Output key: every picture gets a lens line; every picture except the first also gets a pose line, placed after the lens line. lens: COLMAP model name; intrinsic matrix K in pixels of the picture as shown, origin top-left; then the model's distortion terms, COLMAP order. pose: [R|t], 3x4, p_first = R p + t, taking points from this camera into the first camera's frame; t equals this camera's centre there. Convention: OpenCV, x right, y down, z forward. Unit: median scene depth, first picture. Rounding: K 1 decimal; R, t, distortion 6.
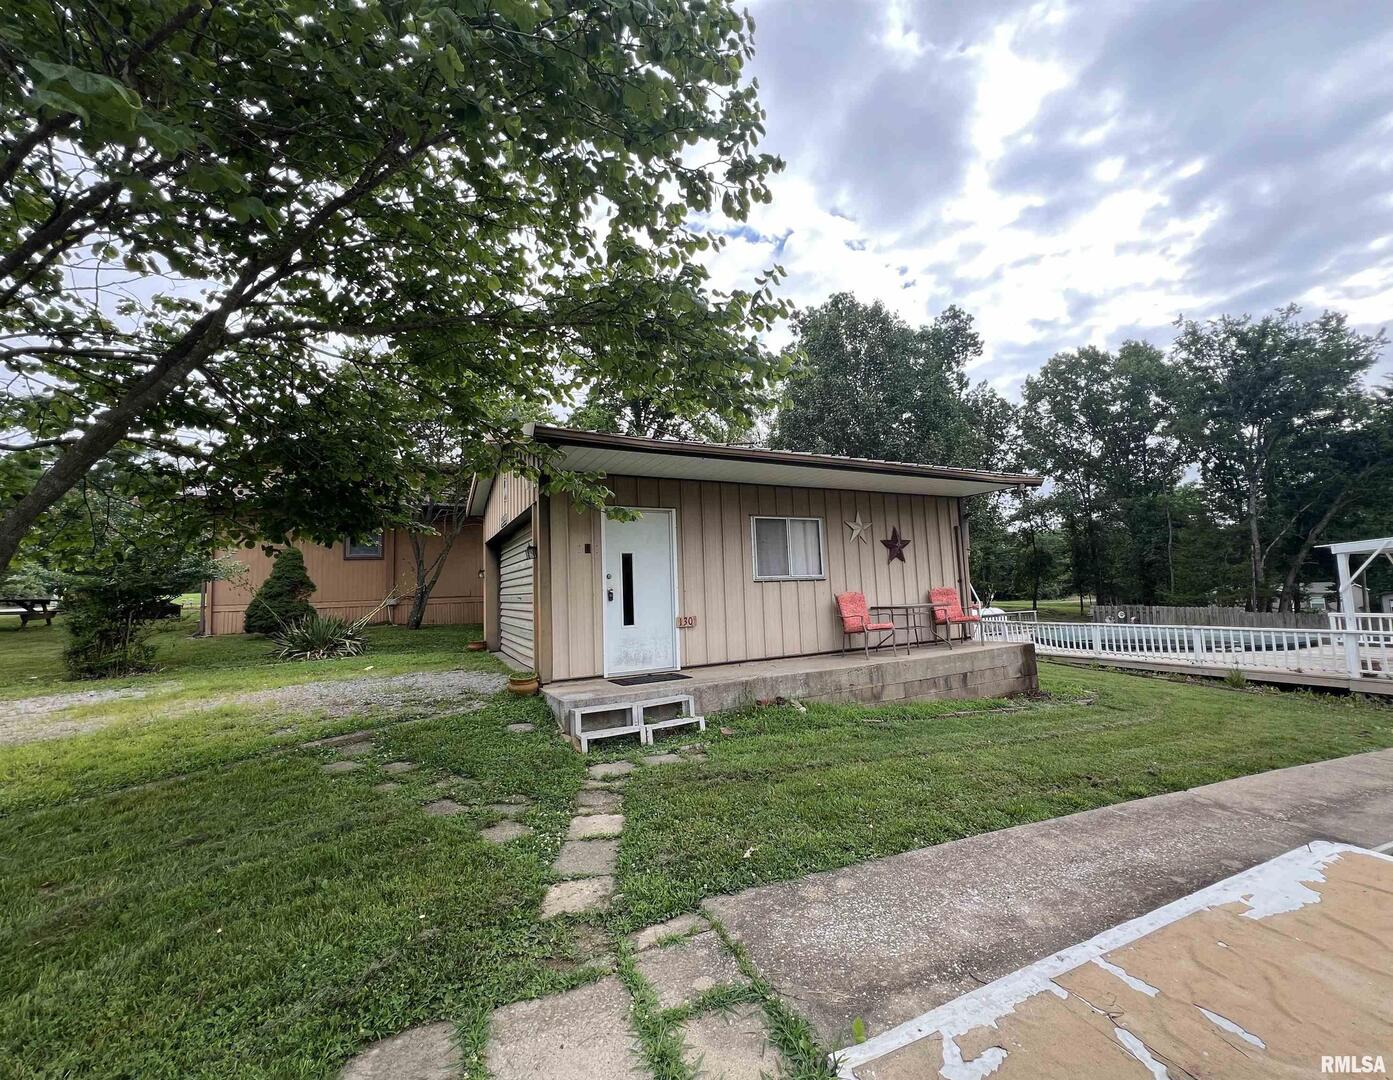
lens RADIAL K [[583.6, 0, 715.2], [0, 583.6, 543.8], [0, 0, 1]] dist [0.001195, 0.000506]
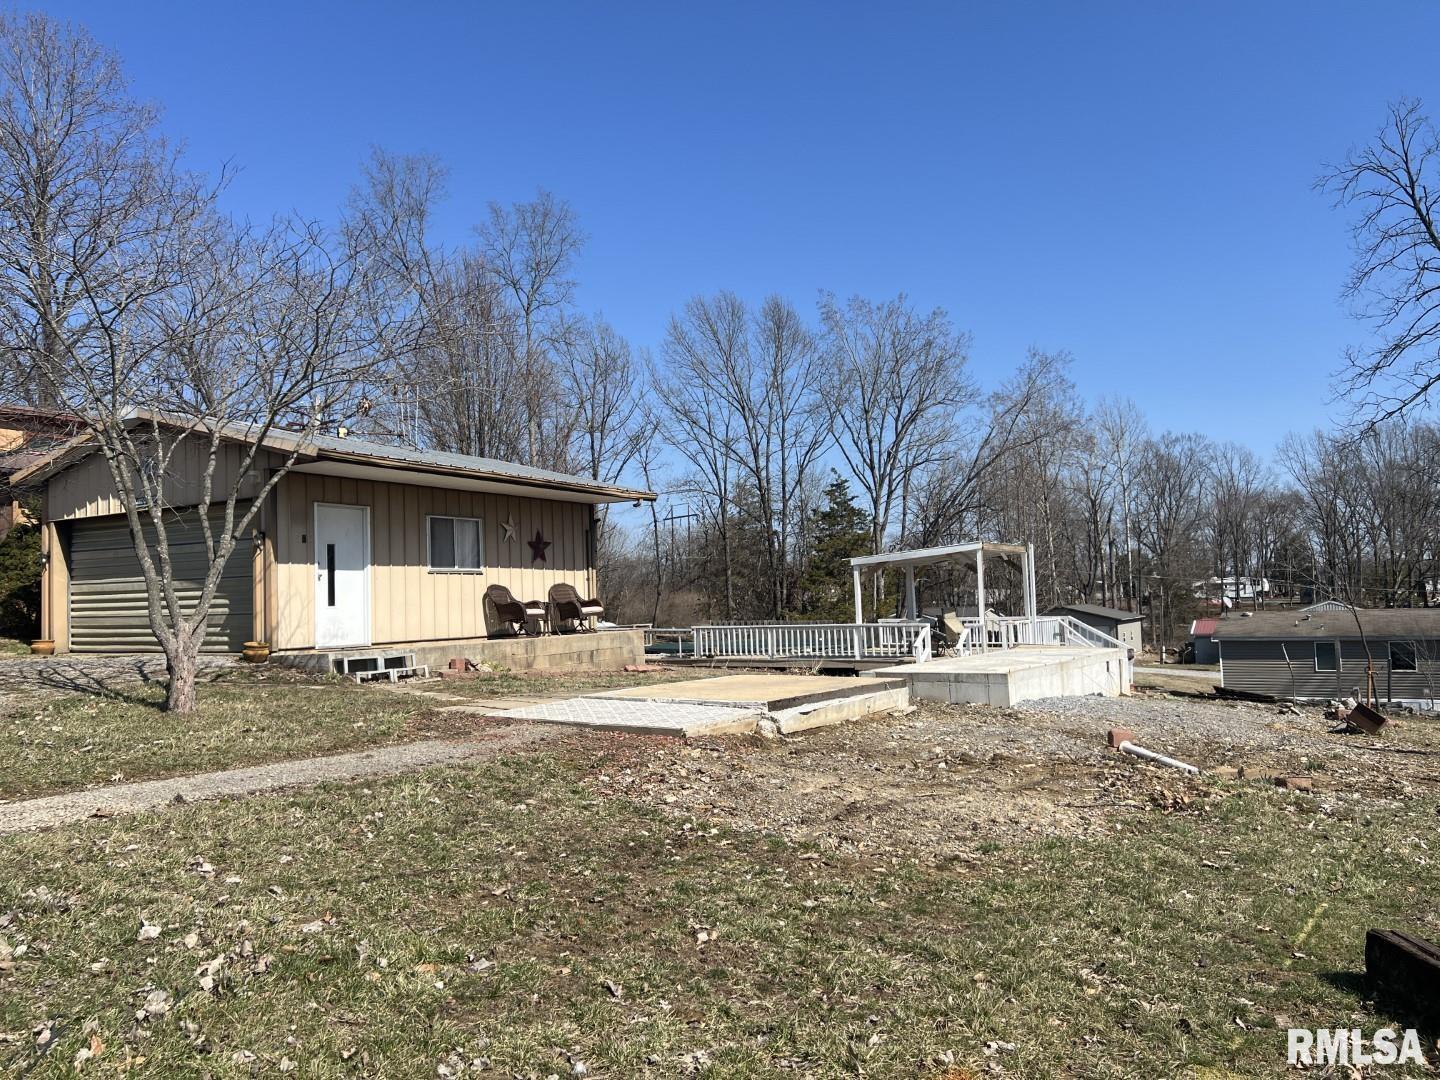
lens RADIAL K [[1072.4, 0, 720.0], [0, 1072.4, 540.0], [0, 0, 1]] dist [0.079861, -0.104609]
pose [[0.850363, 0.046972, 0.524096, -0.609786], [-0.050738, 0.998686, -0.007183, -0.015724], [-0.523745, -0.020483, 0.851629, -1.205876]]
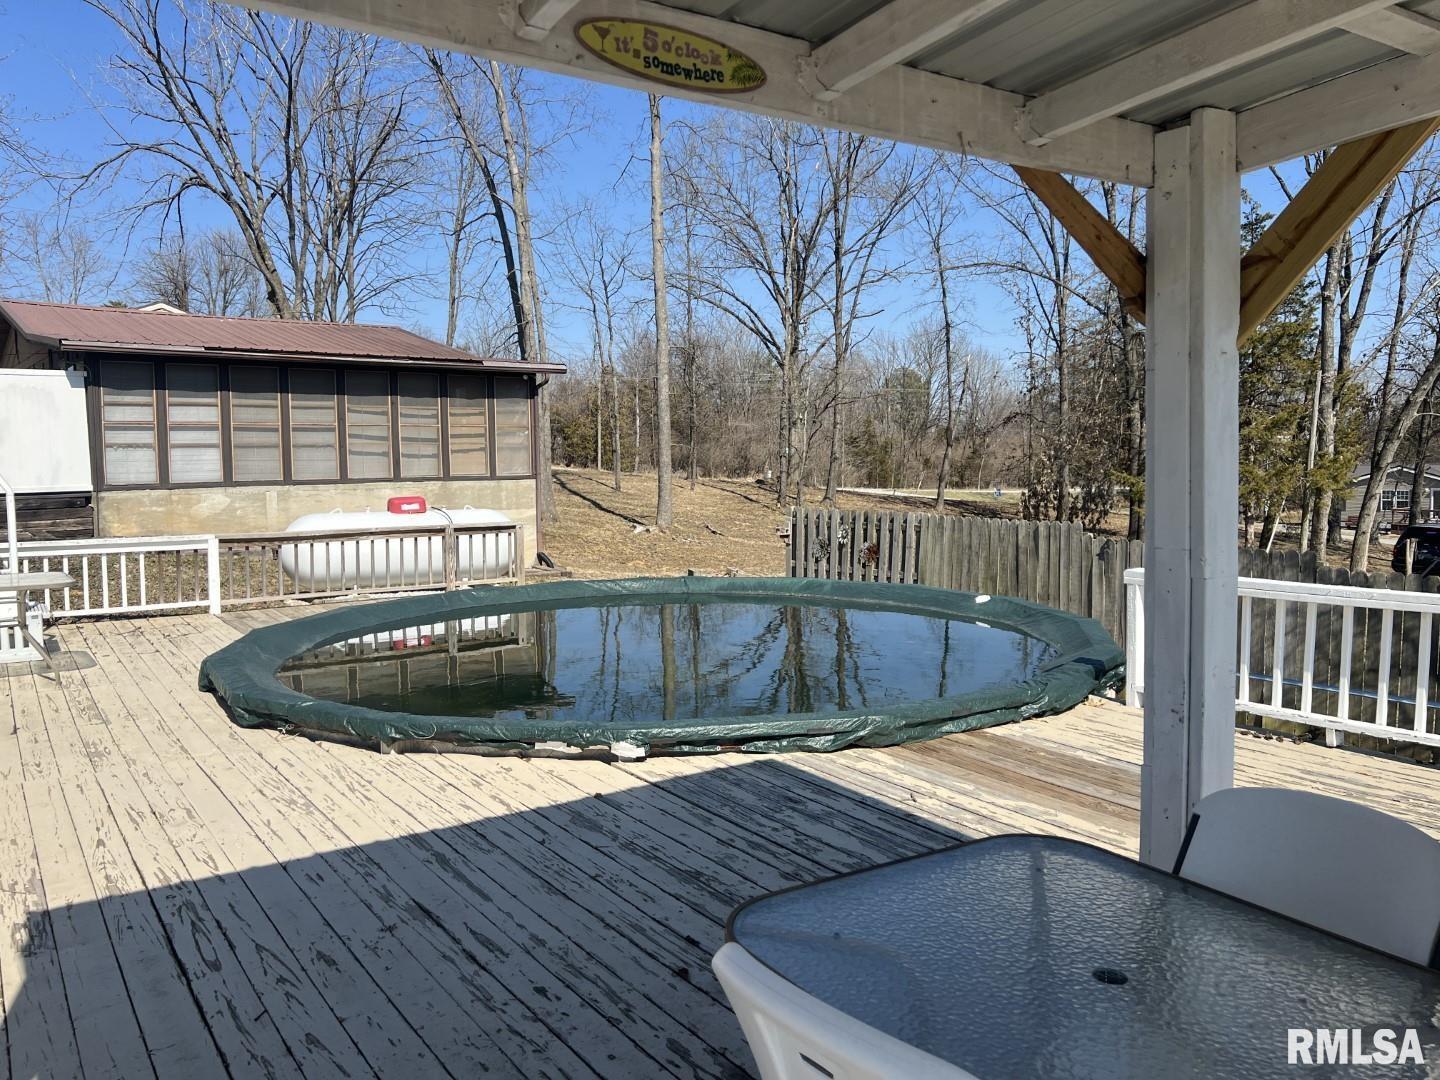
lens RADIAL K [[1072.4, 0, 720.0], [0, 1072.4, 540.0], [0, 0, 1]] dist [0.079861, -0.104609]
pose [[0.987021, 0.015408, 0.159849, 1.577852], [-0.040397, 0.987200, 0.154286, 0.082059], [-0.155426, -0.158741, 0.975010, 1.137691]]
